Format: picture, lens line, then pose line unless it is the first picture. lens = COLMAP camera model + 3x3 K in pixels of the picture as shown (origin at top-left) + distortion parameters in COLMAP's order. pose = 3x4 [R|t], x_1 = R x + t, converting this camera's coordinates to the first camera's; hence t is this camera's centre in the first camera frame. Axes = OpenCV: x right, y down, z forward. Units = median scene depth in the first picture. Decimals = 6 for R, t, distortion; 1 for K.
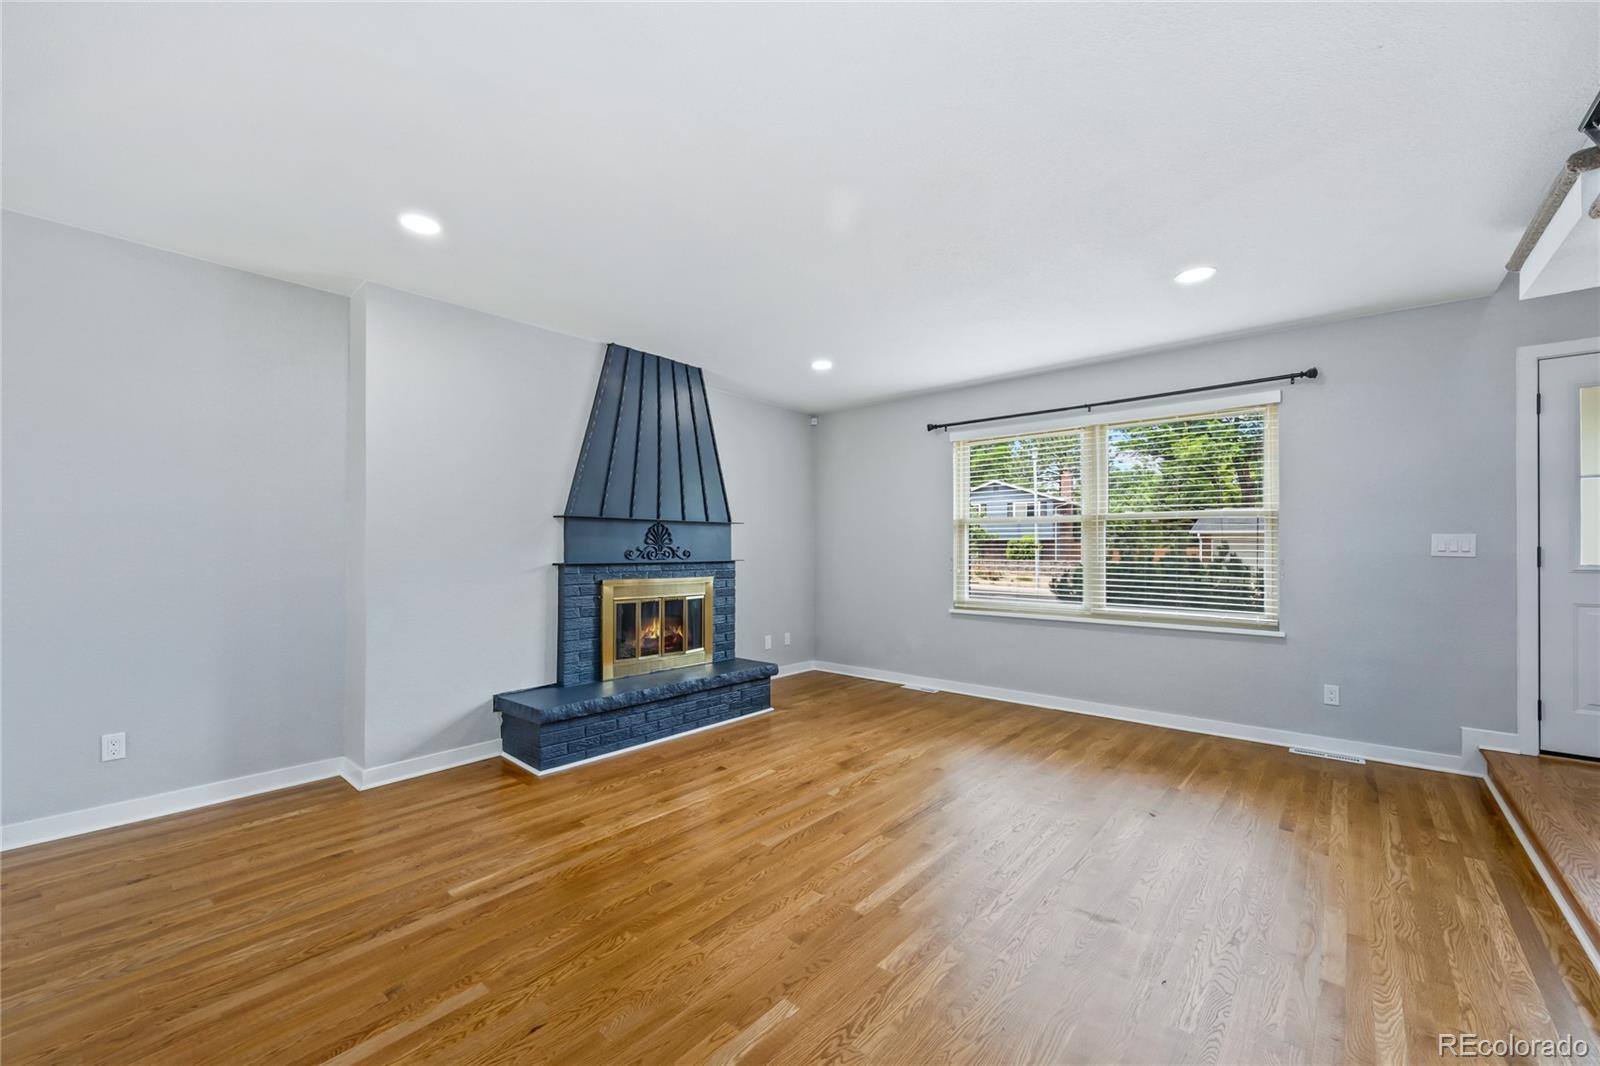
lens RADIAL K [[640.5, 0, 804.2], [0, 640.5, 540.7], [0, 0, 1]] dist [0.004606, -0.000030]
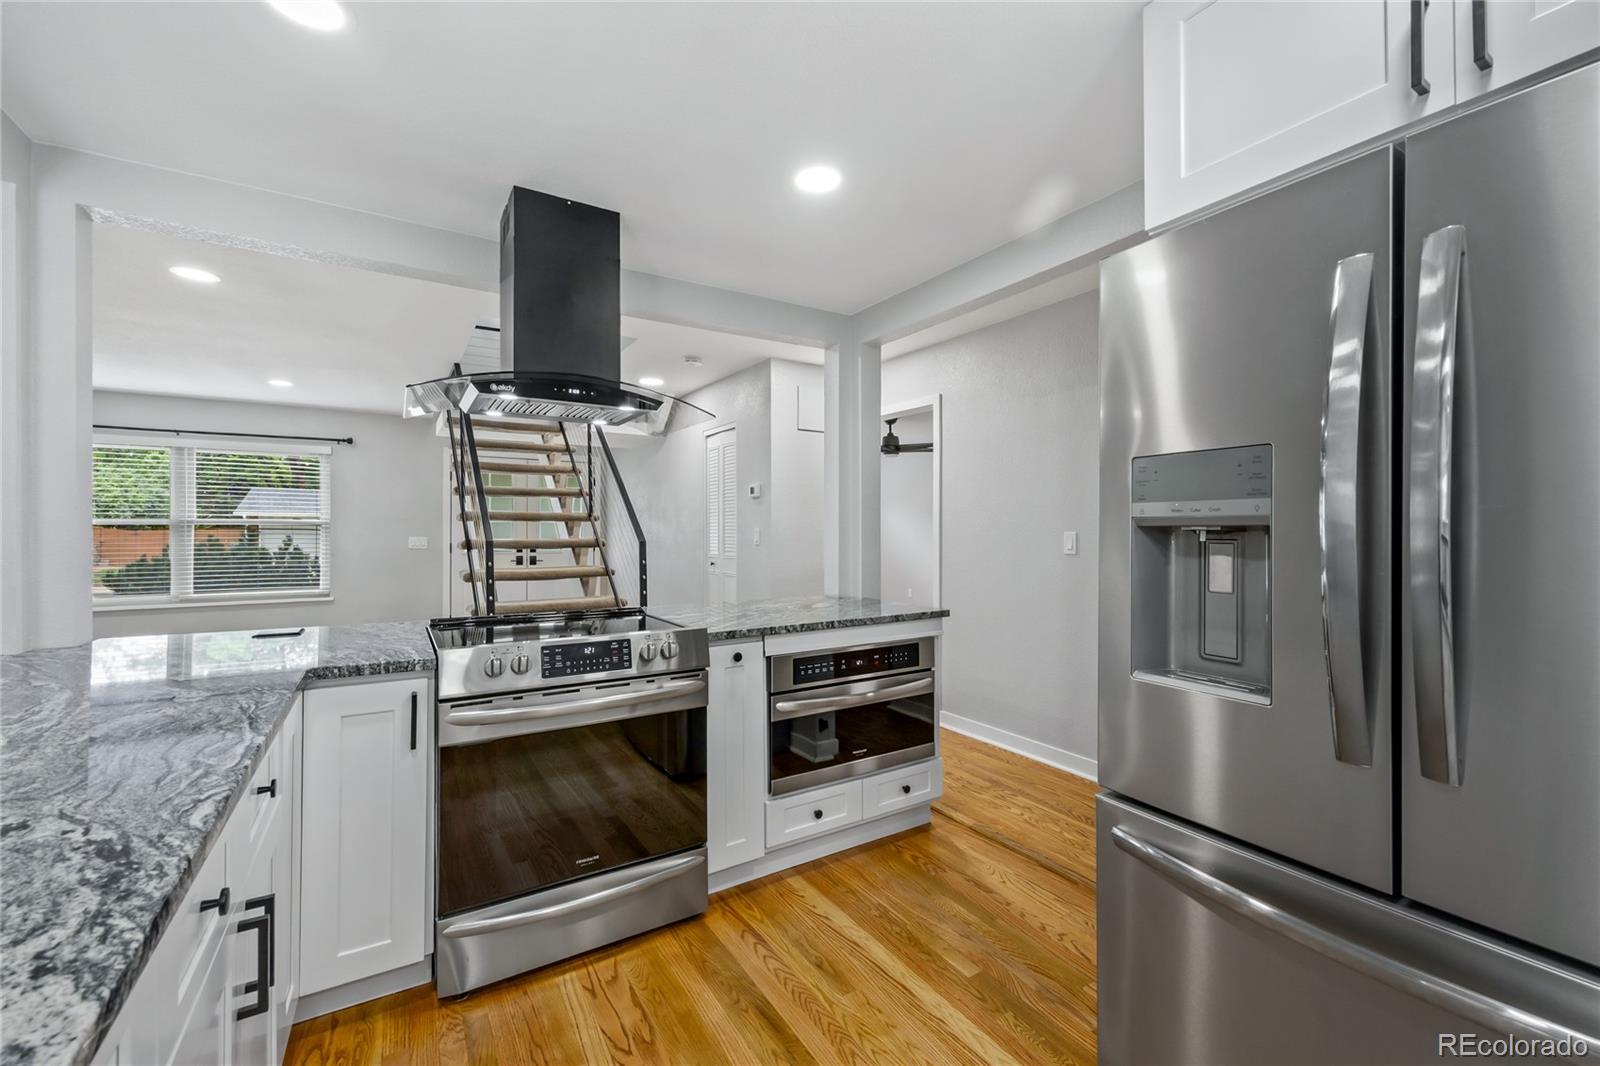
lens RADIAL K [[640.5, 0, 804.0], [0, 640.5, 536.1], [0, 0, 1]] dist [0.004606, -0.000030]
pose [[0.294811, -0.009491, 0.955508, -0.450494], [-0.012798, 0.999822, 0.013879, -0.048623], [-0.955470, -0.016320, 0.294637, -0.612513]]
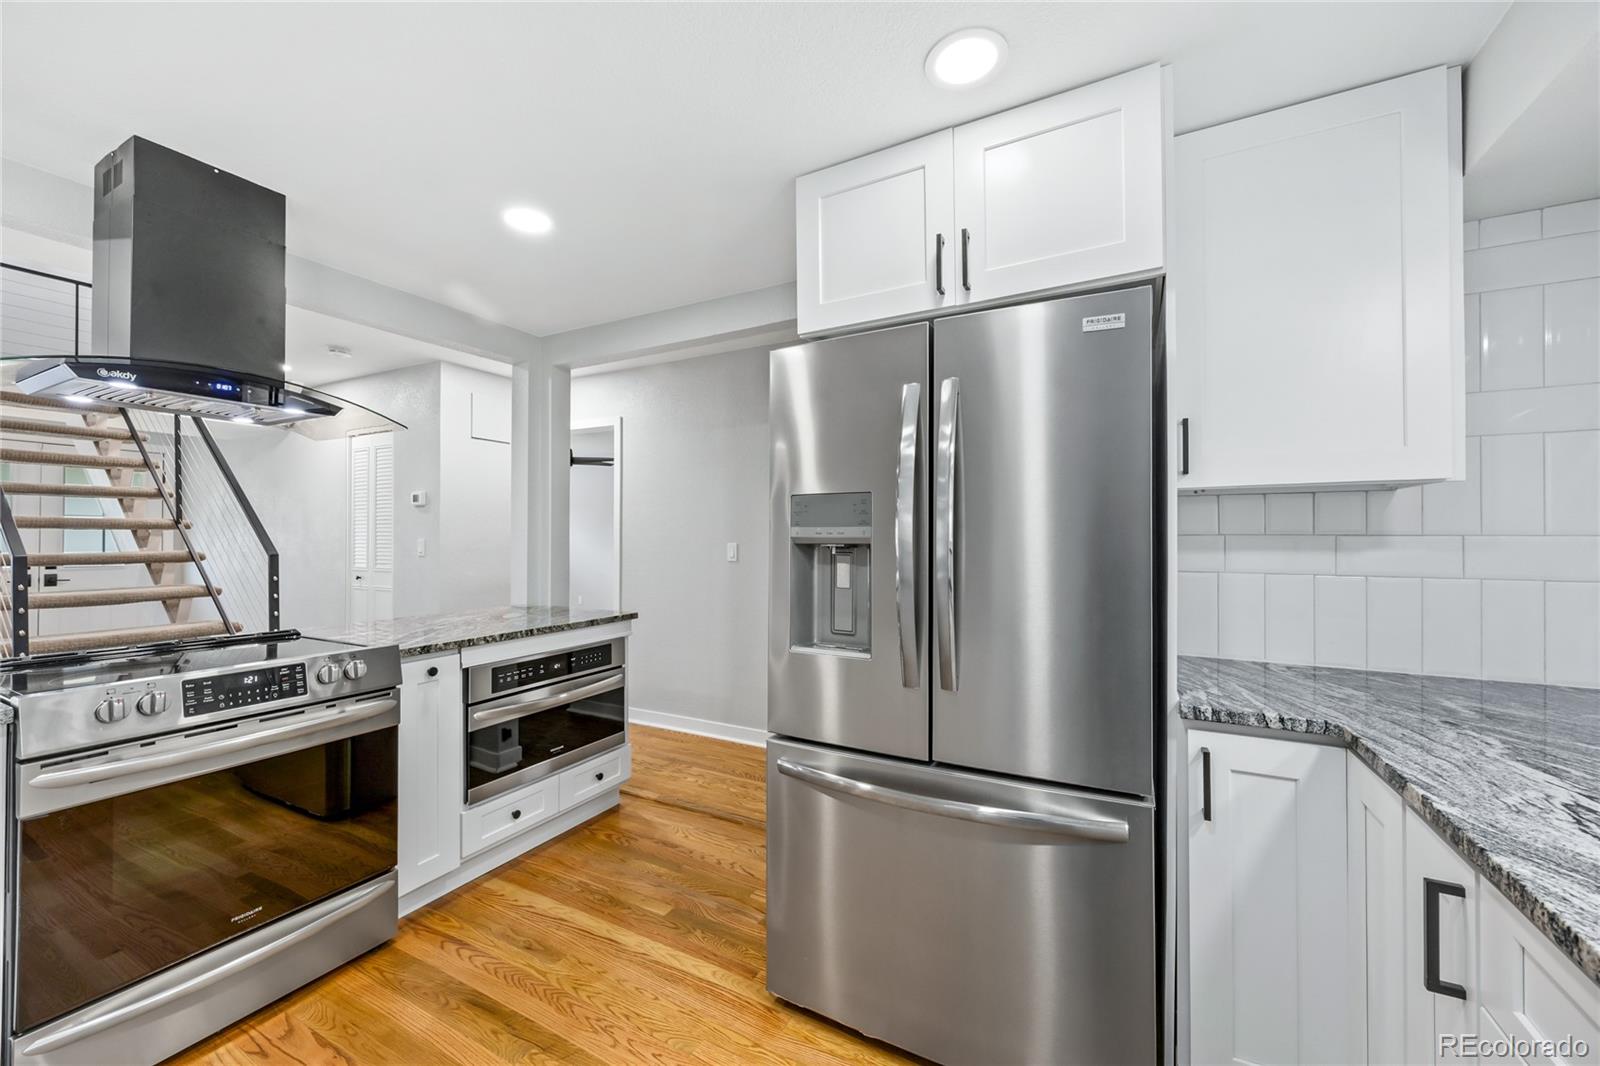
lens RADIAL K [[640.5, 0, 783.4], [0, 640.5, 555.2], [0, 0, 1]] dist [0.004606, -0.000030]
pose [[-0.203991, -0.030344, 0.978502, -0.536710], [-0.014809, 0.999501, 0.027908, -0.055265], [-0.978861, -0.008798, -0.204339, -0.577818]]
